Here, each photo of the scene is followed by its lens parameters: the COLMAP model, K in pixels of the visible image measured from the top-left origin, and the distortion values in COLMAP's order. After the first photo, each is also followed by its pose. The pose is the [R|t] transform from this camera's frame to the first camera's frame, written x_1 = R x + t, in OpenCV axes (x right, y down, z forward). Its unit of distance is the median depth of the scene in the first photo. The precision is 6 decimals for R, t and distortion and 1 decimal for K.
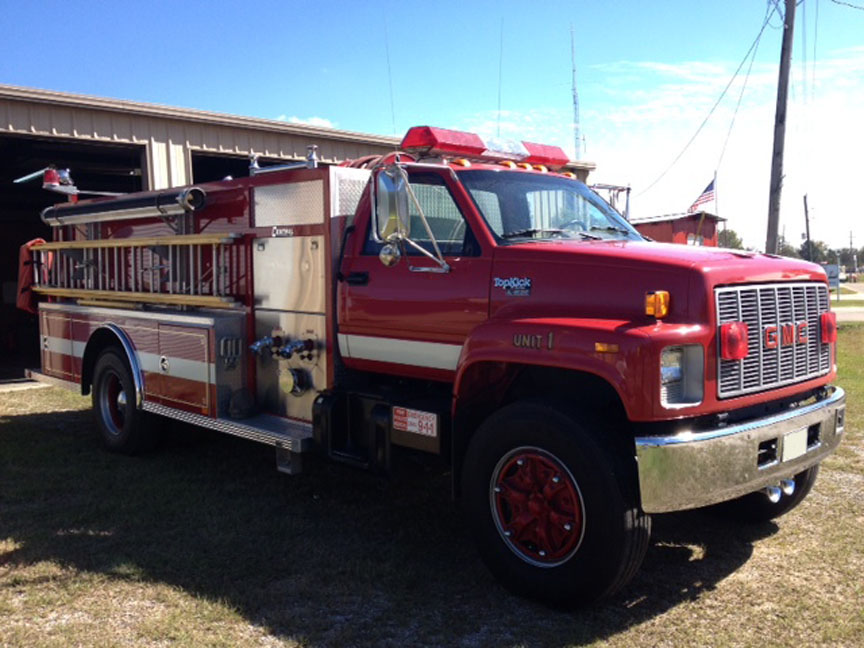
lens RADIAL K [[855.5, 0, 433.9], [0, 855.5, 322.7], [0, 0, 1]] dist [-0.006368, 0.000000]
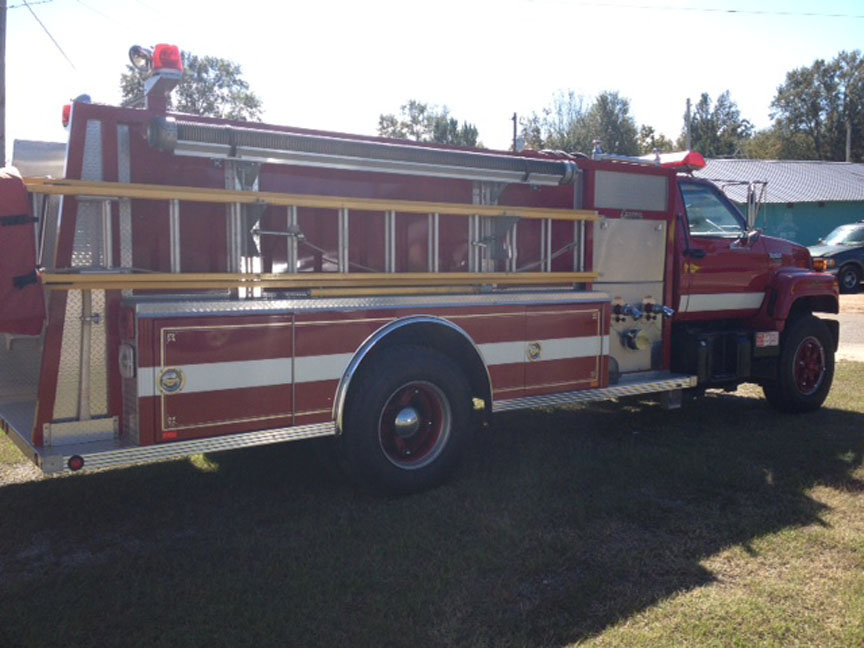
lens RADIAL K [[855.5, 0, 433.4], [0, 855.5, 323.3], [0, 0, 1]] dist [-0.006368, 0.000000]
pose [[0.155621, -0.073582, 0.985072, -1.375161], [0.065710, 0.995784, 0.064001, -0.049896], [-0.985629, 0.054769, 0.159800, 1.077654]]
